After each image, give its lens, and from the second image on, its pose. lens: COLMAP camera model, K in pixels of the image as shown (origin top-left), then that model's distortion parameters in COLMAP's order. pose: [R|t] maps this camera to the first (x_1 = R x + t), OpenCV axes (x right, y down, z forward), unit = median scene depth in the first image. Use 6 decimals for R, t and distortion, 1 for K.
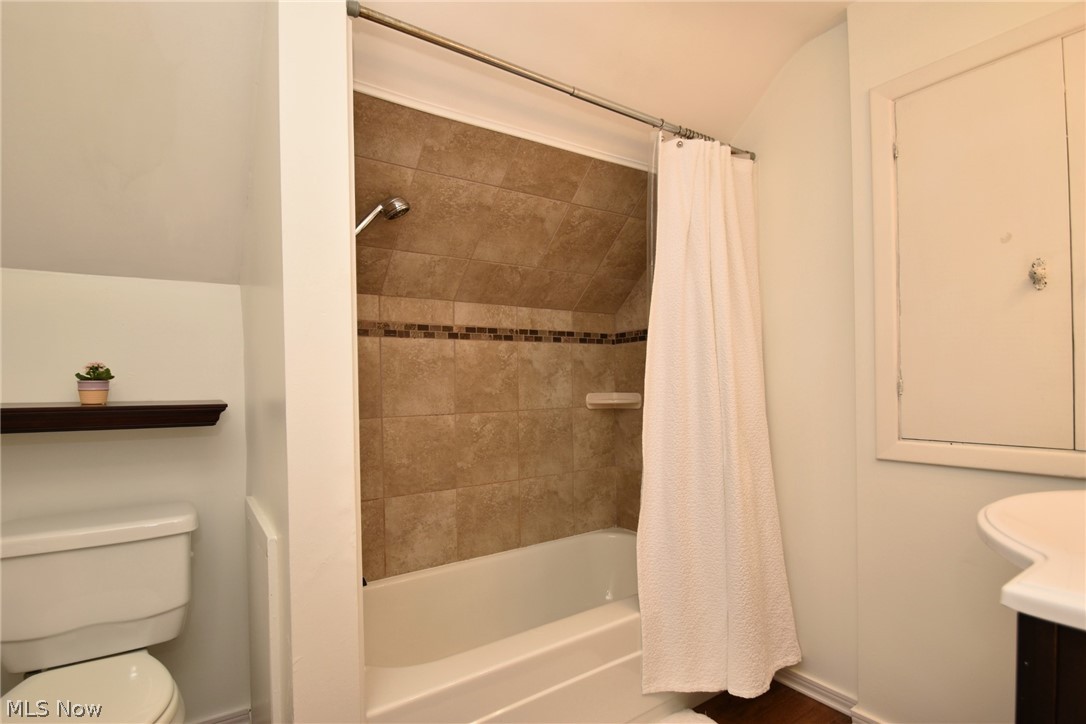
lens RADIAL K [[552.8, 0, 542.7], [0, 552.8, 377.8], [0, 0, 1]] dist [0.001667, 0.000076]
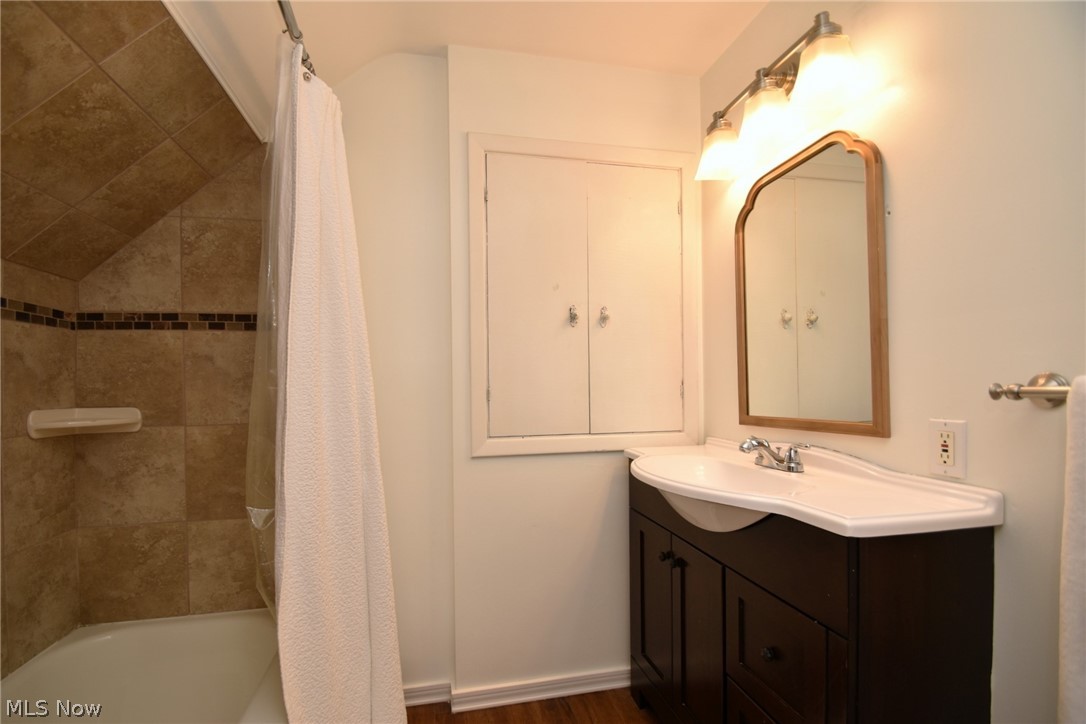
lens RADIAL K [[481.1, 0, 542.2], [0, 481.1, 383.8], [0, 0, 1]] dist [0.003246, -0.009102]
pose [[0.369987, 0.013627, 0.928937, -0.178084], [-0.001819, 0.999901, -0.013944, 0.006082], [-0.929035, 0.003469, 0.369975, 0.335069]]
